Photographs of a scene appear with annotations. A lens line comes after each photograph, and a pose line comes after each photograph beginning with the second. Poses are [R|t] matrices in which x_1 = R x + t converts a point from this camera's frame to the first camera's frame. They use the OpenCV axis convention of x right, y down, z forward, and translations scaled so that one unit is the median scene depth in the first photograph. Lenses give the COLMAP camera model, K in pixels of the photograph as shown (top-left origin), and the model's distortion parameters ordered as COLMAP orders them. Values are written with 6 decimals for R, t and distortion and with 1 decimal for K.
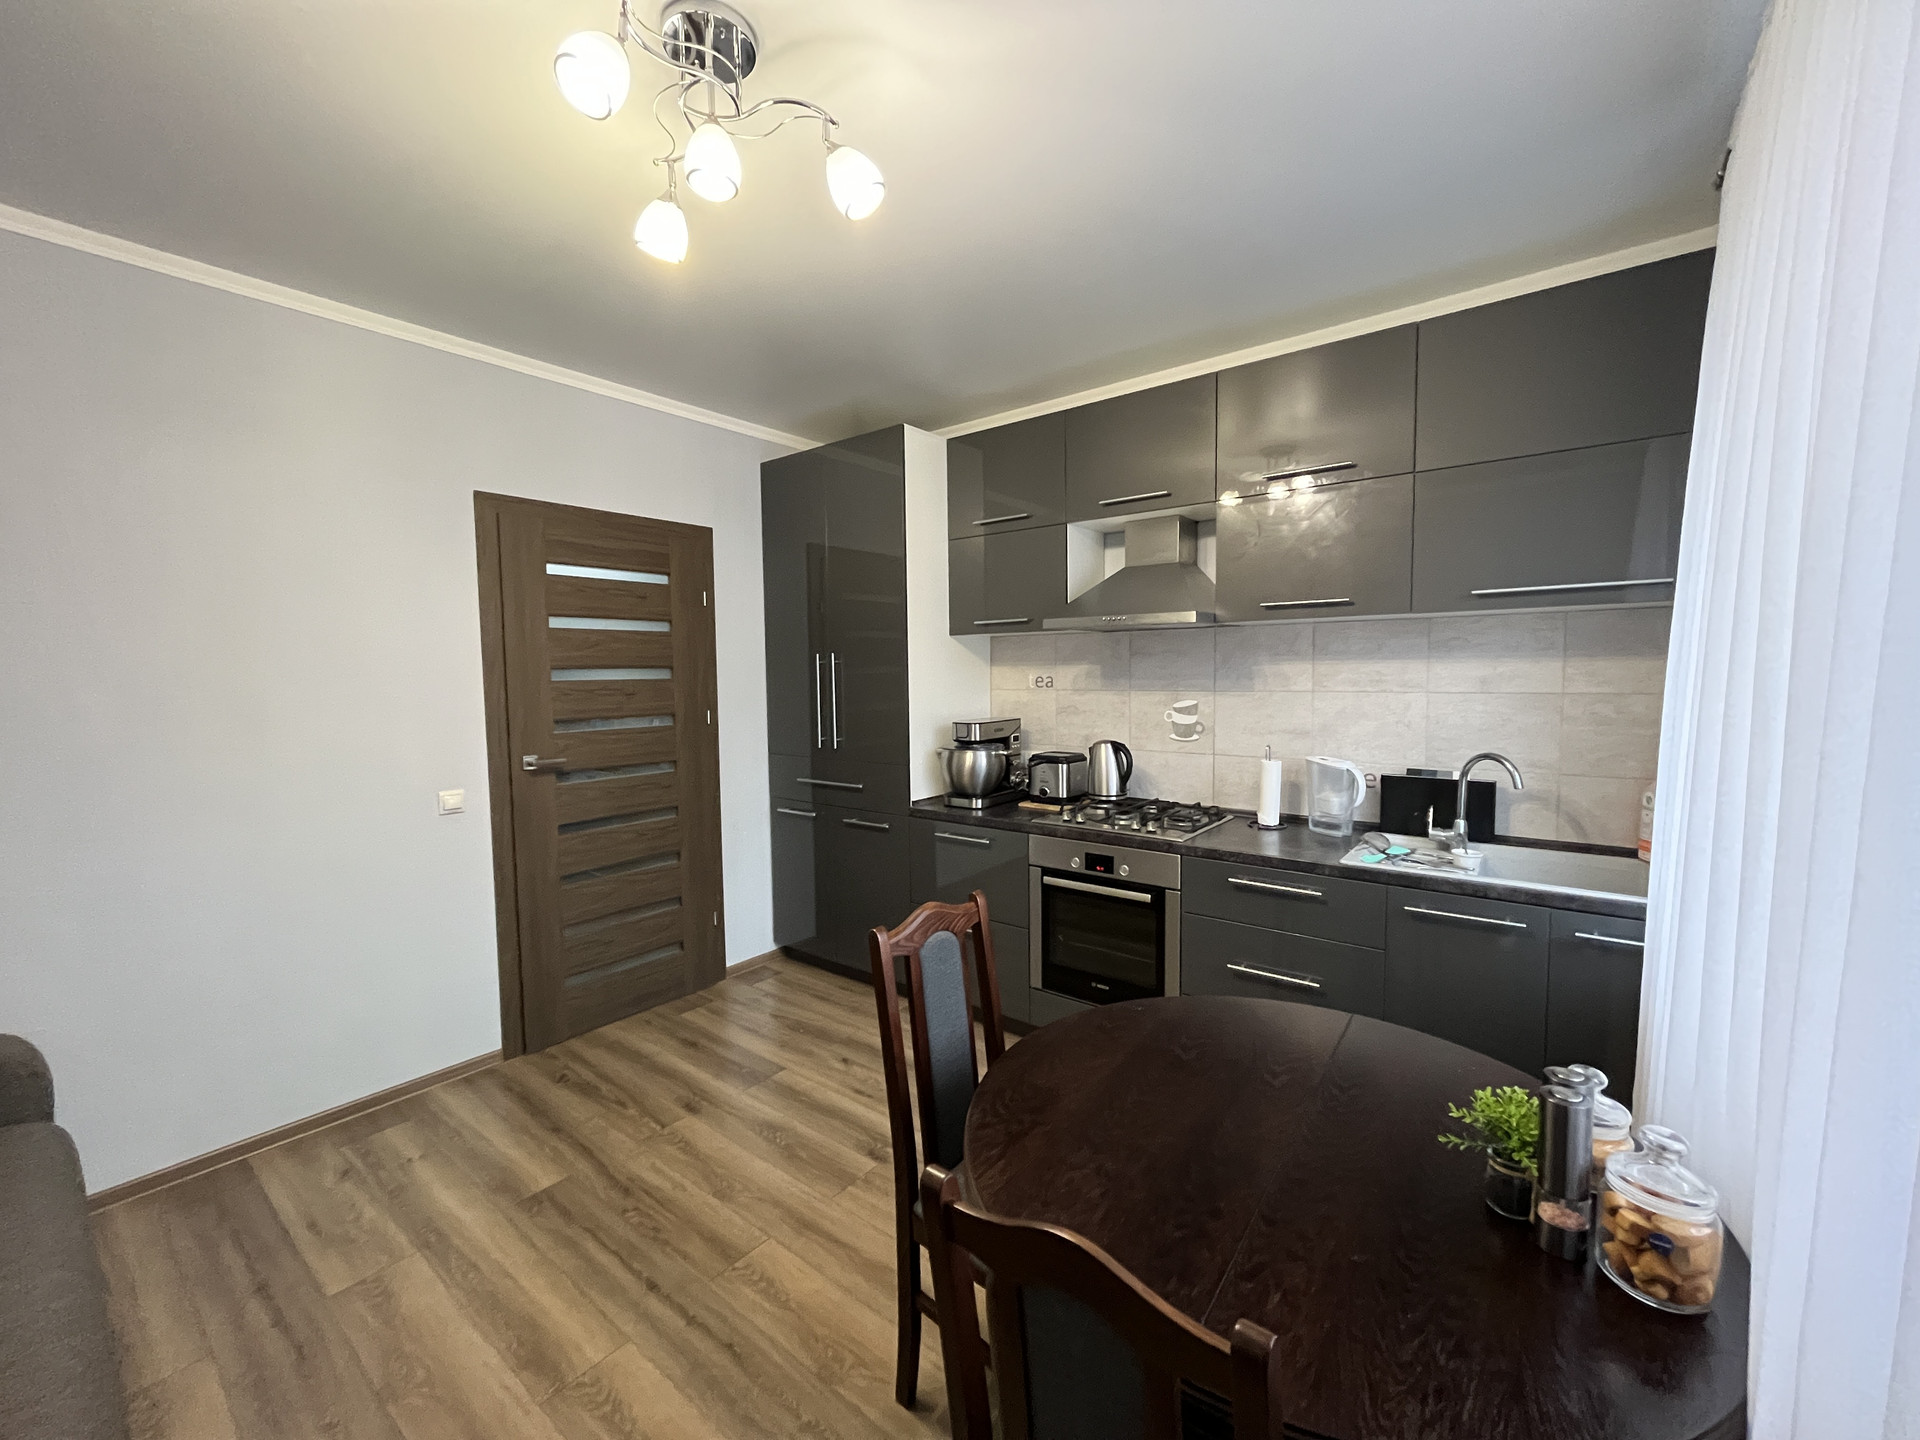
lens RADIAL K [[775.4, 0, 958.4], [0, 775.4, 723.7], [0, 0, 1]] dist [-0.001585, 0.000149]
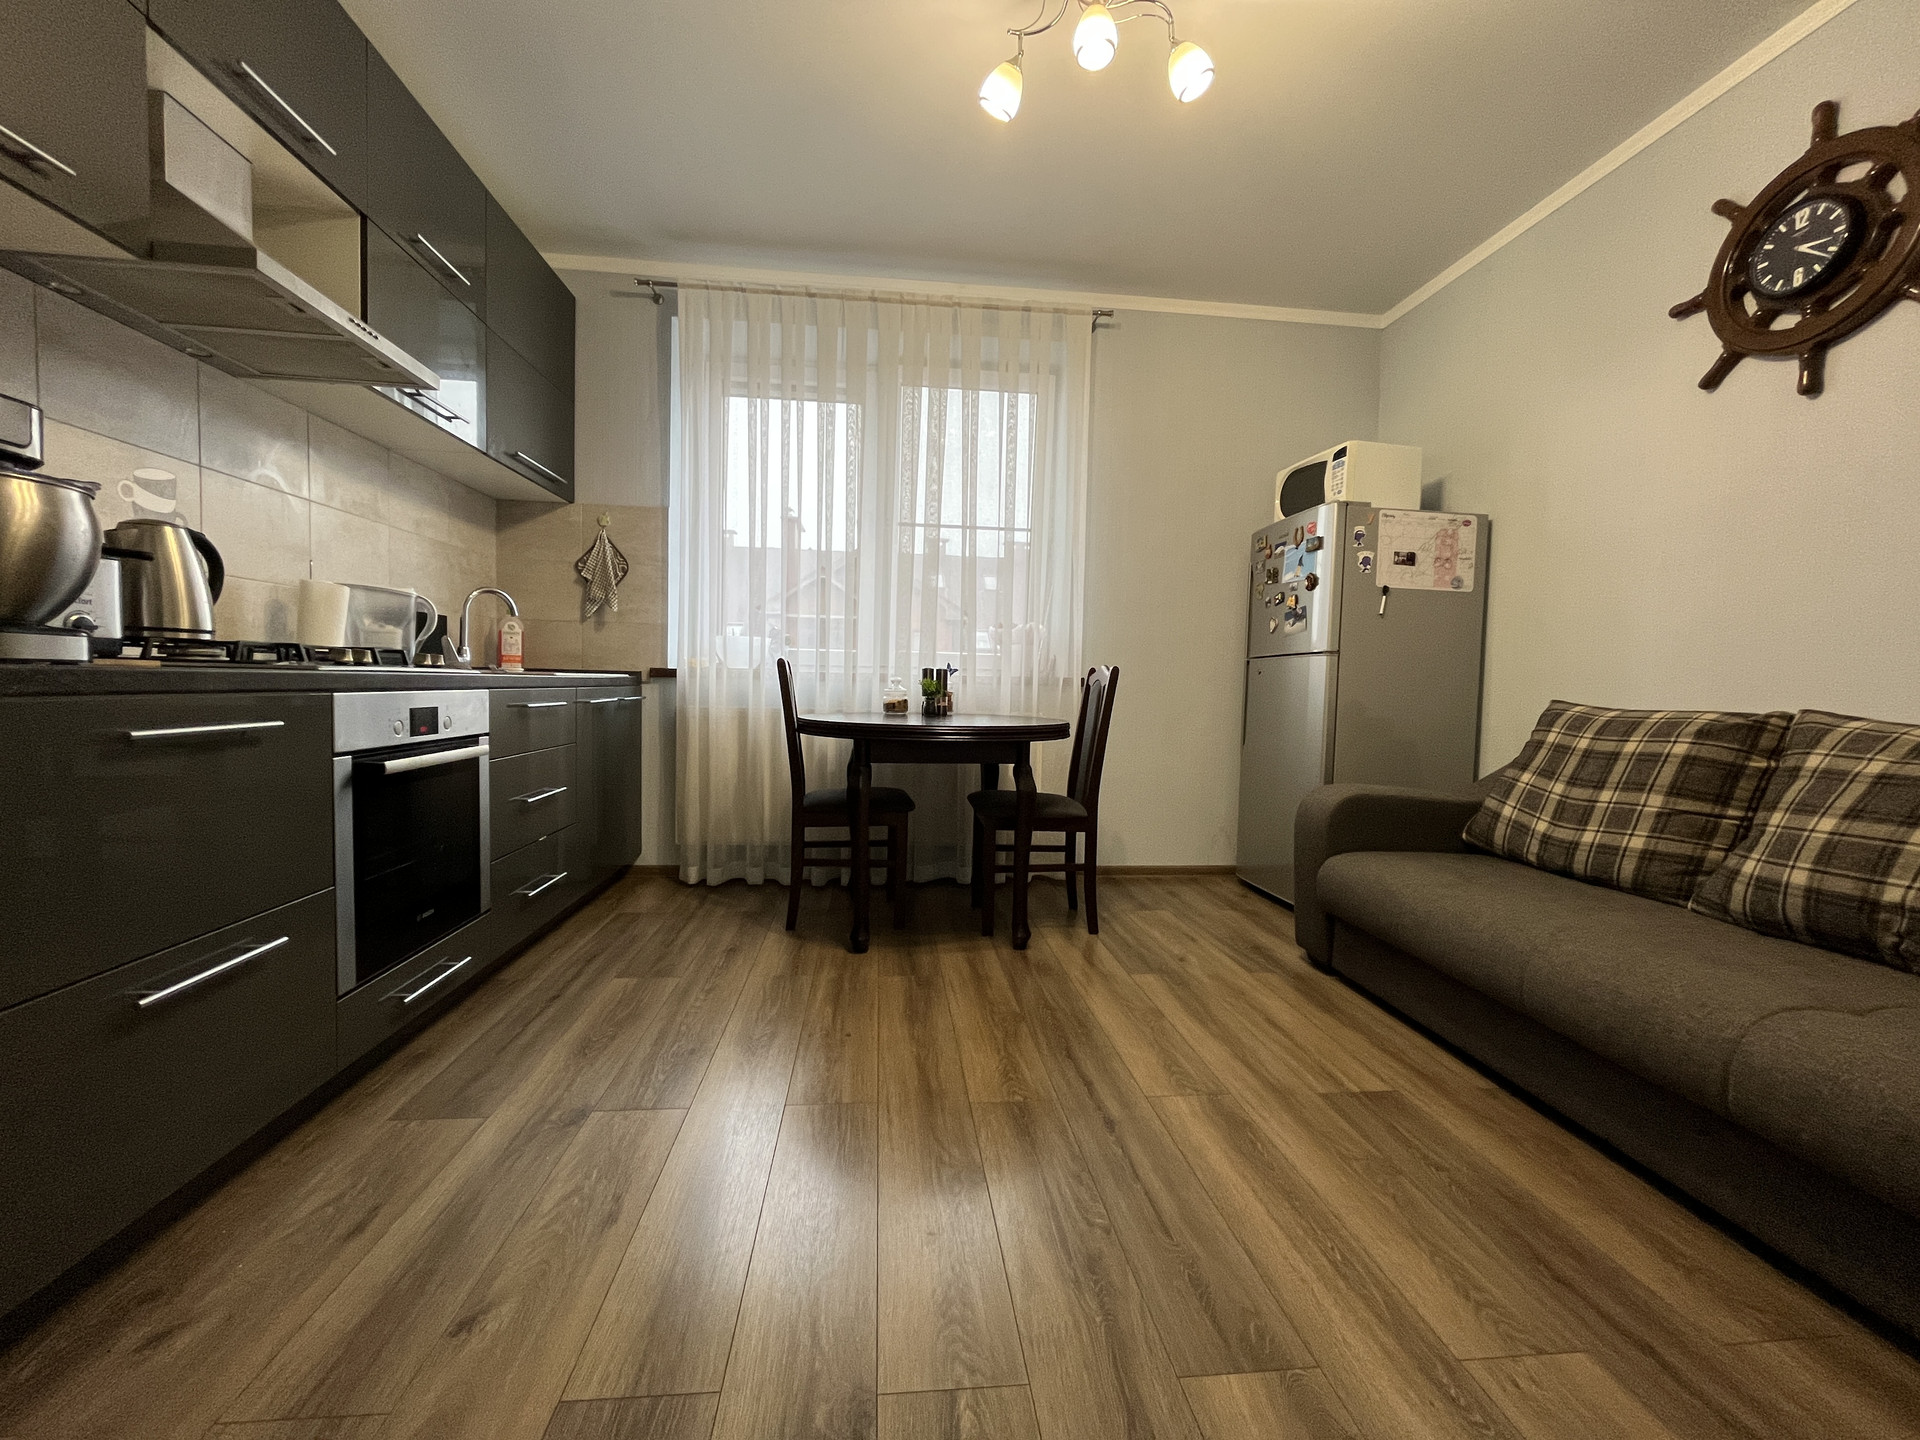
lens RADIAL K [[776.9, 0, 957.1], [0, 776.9, 724.1], [0, 0, 1]] dist [-0.002565, 0.000314]
pose [[-0.694895, -0.043068, 0.717820, -0.557770], [0.033363, 0.995199, 0.092008, 0.130282], [-0.718337, 0.087884, -0.690122, 1.068169]]
